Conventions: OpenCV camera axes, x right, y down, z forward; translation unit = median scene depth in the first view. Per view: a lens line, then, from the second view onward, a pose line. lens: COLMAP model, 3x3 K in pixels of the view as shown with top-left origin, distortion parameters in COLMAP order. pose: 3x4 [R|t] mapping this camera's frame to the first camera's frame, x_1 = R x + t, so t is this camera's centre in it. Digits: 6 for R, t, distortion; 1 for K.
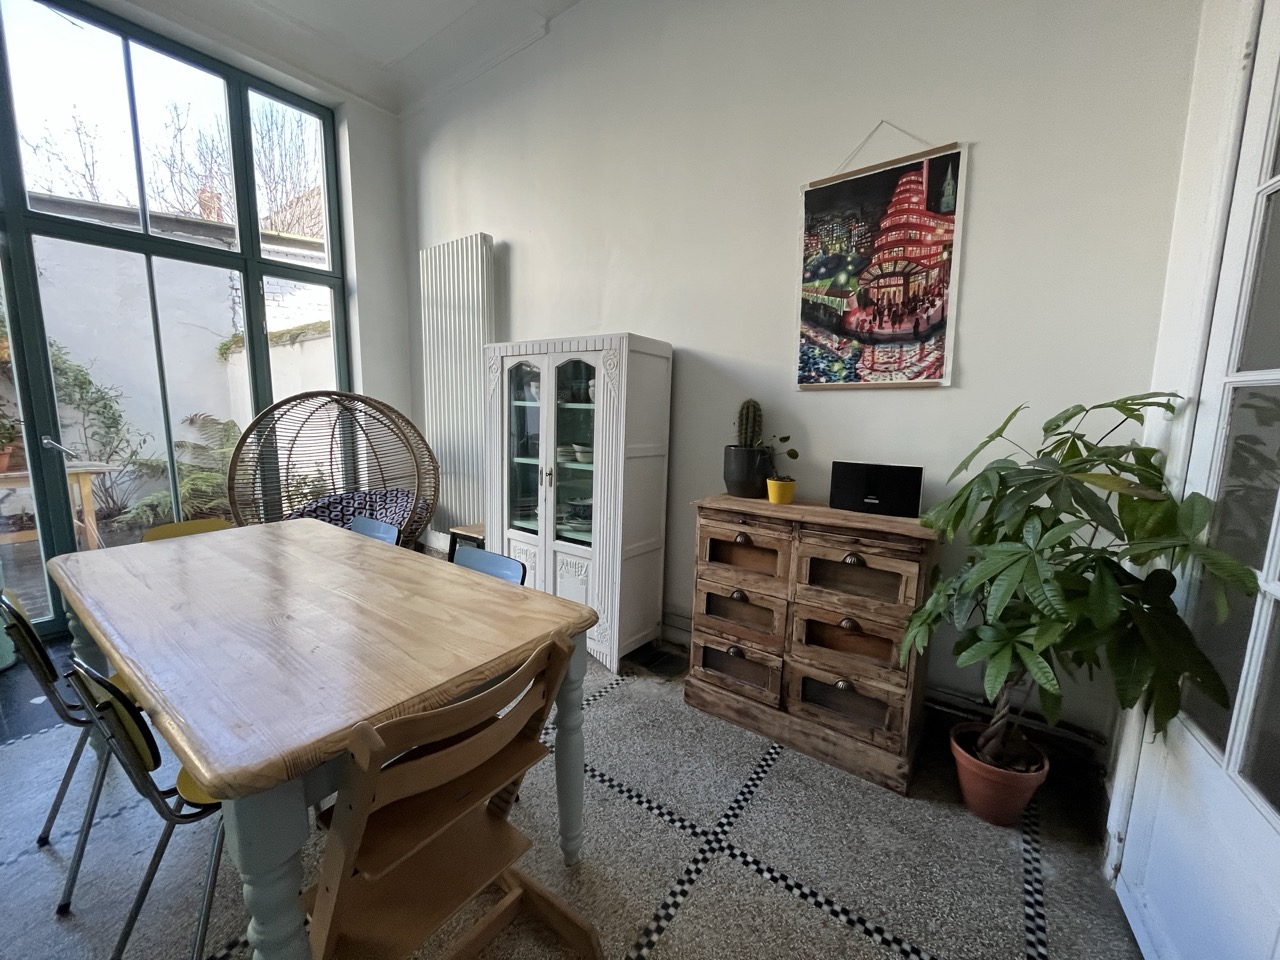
lens RADIAL K [[508.5, 0, 638.3], [0, 508.5, 484.5], [0, 0, 1]] dist [-0.009608, -0.000024]
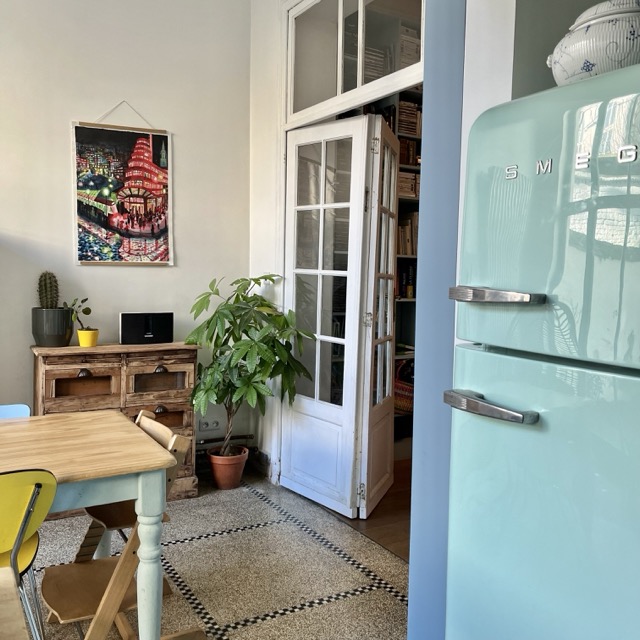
lens RADIAL K [[649.3, 0, 319.9], [0, 649.3, 320.6], [0, 0, 1]] dist [0.027287, 0.000000]
pose [[0.394965, -0.077773, 0.915398, -1.200601], [0.119873, 0.992254, 0.032581, -0.018157], [-0.910842, 0.096863, 0.401229, -0.326577]]
